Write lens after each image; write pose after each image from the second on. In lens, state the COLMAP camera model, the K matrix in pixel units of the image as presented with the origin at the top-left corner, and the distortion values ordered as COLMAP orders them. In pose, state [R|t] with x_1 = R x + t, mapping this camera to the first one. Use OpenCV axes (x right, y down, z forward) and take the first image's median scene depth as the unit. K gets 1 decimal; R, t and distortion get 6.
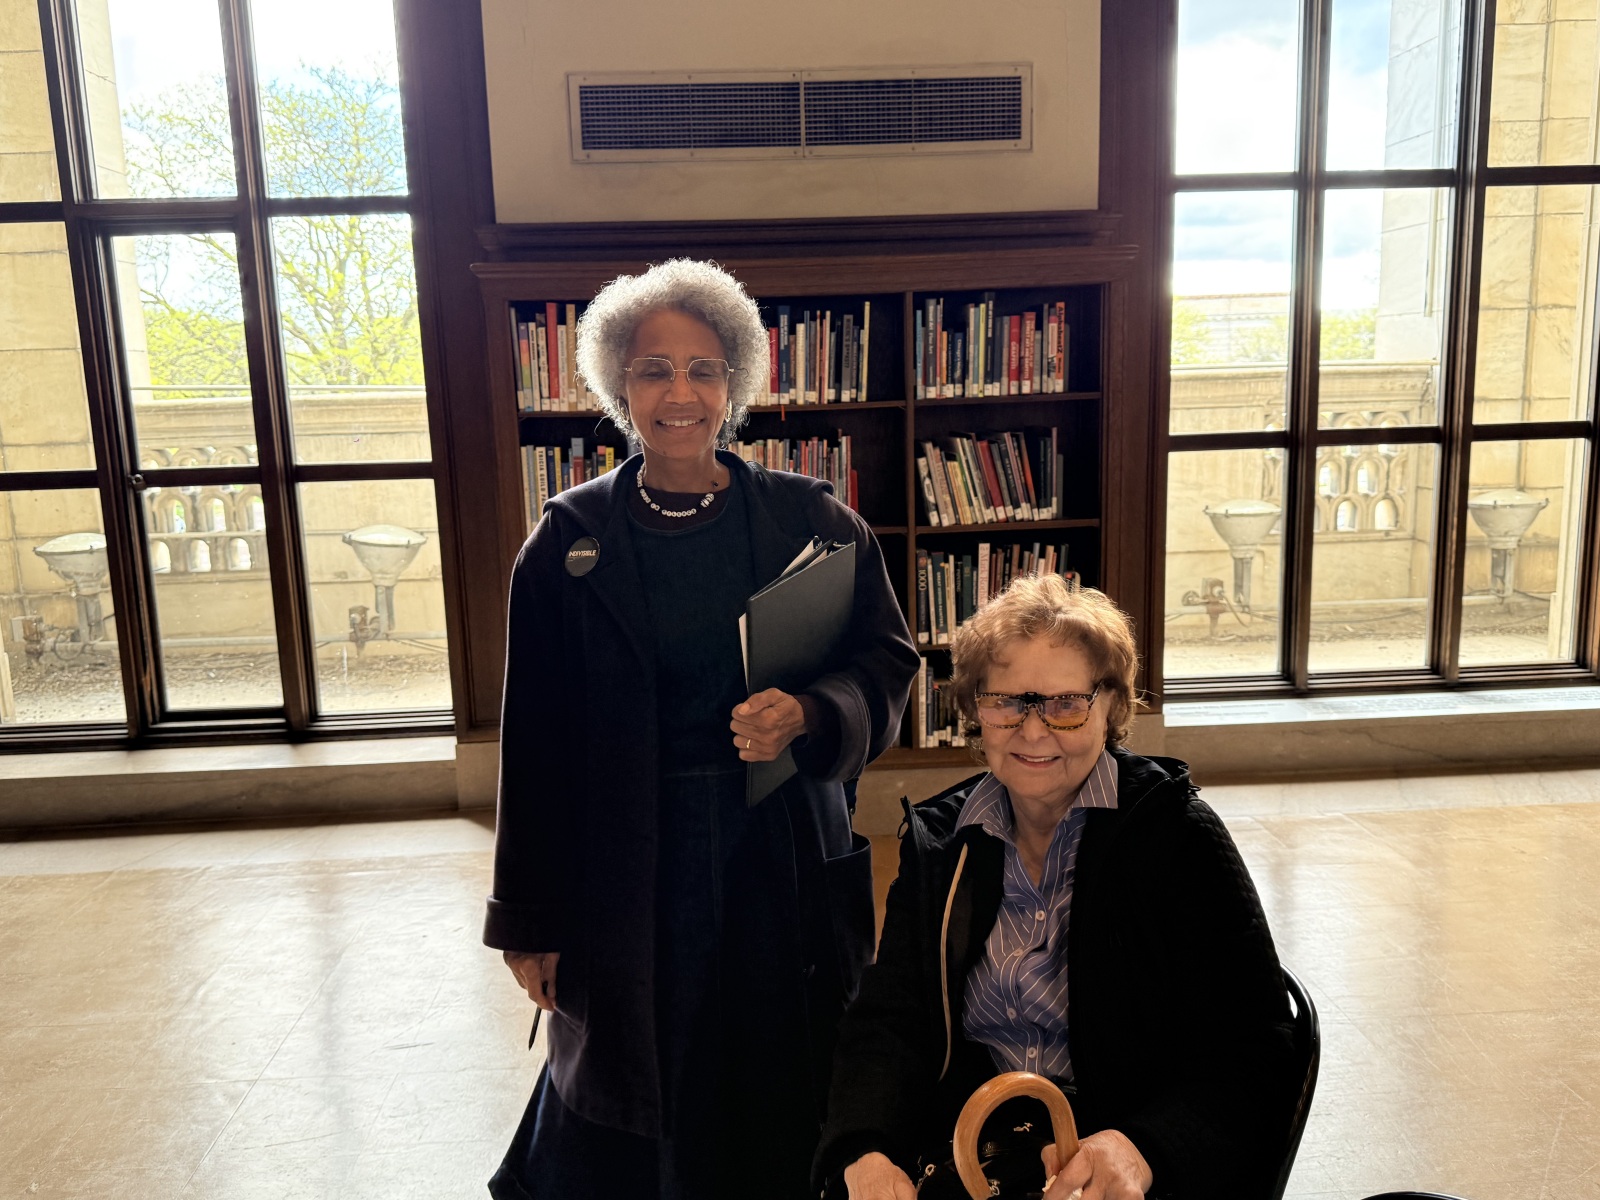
lens RADIAL K [[1272.8, 0, 798.5], [0, 1272.8, 604.7], [0, 0, 1]] dist [0.002841, -0.012429]
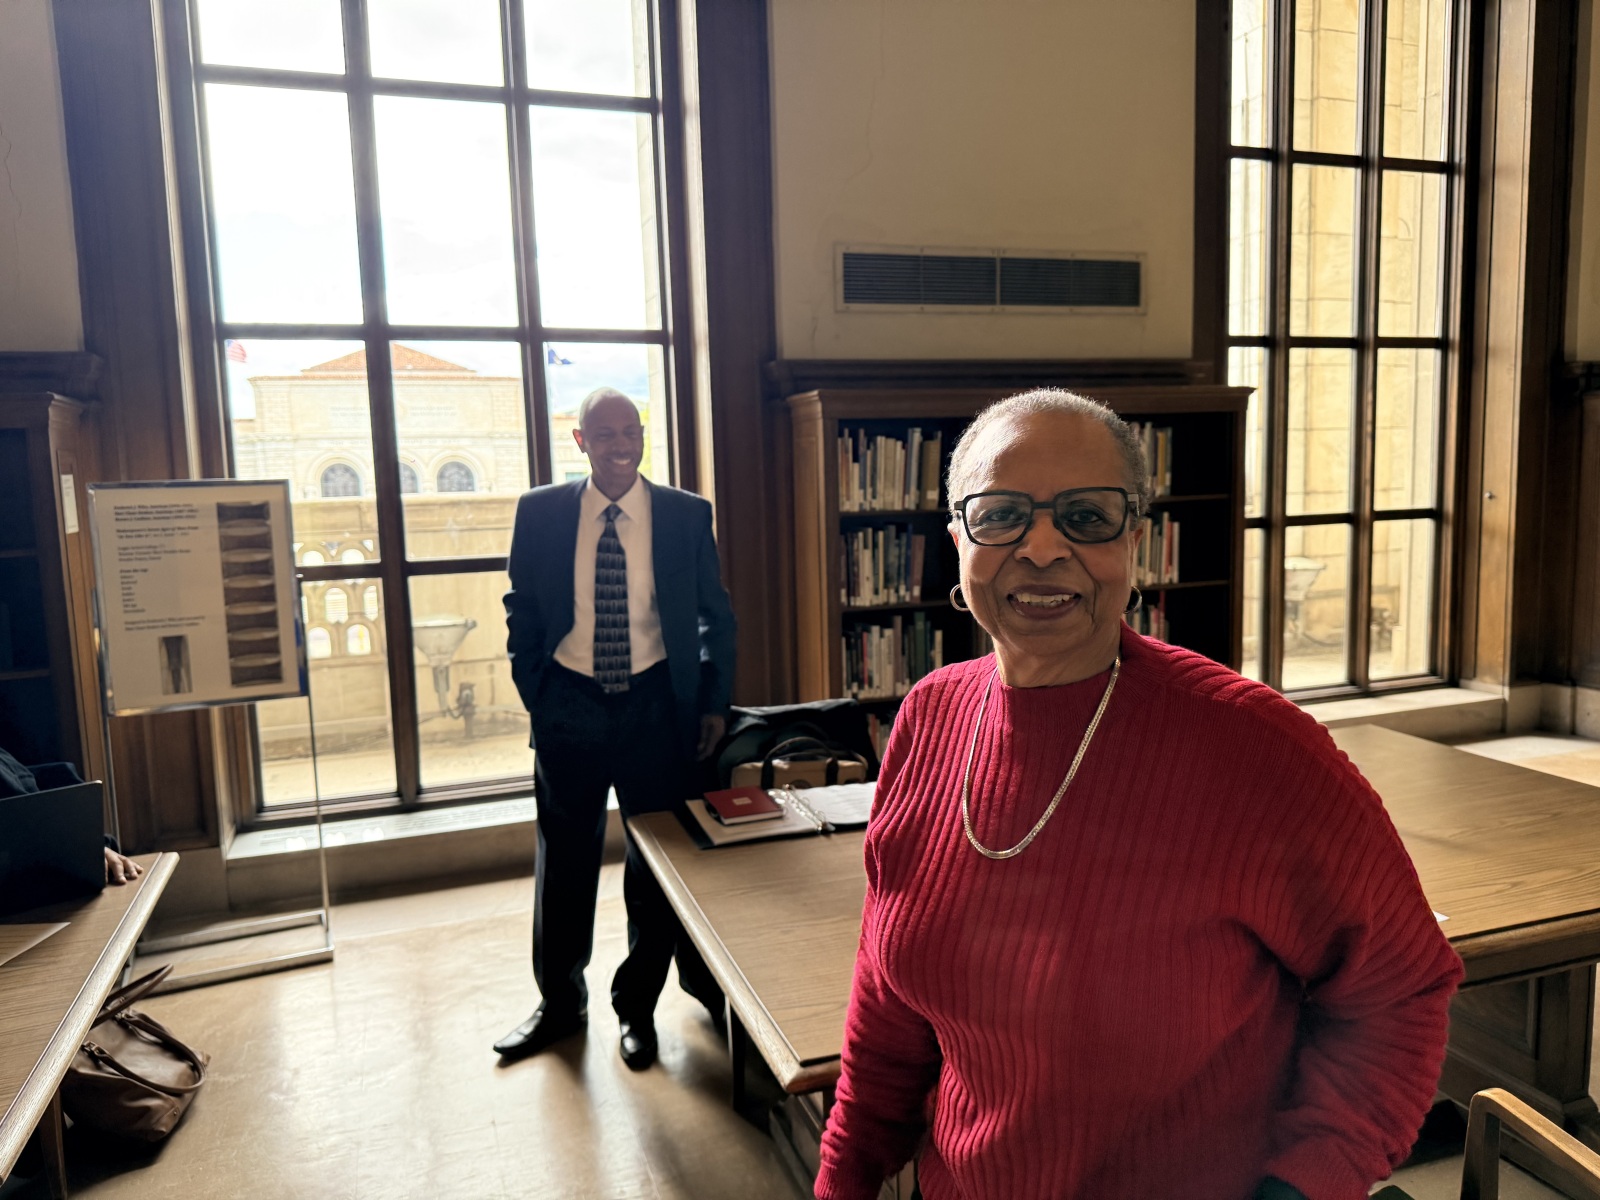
lens RADIAL K [[1120.3, 0, 799.9], [0, 1120.3, 591.4], [0, 0, 1]] dist [-0.002491, -0.008845]
pose [[0.961219, -0.030371, 0.274110, -0.520271], [0.053818, 0.995466, -0.078426, 0.018703], [-0.270486, 0.090136, 0.958495, -0.039712]]
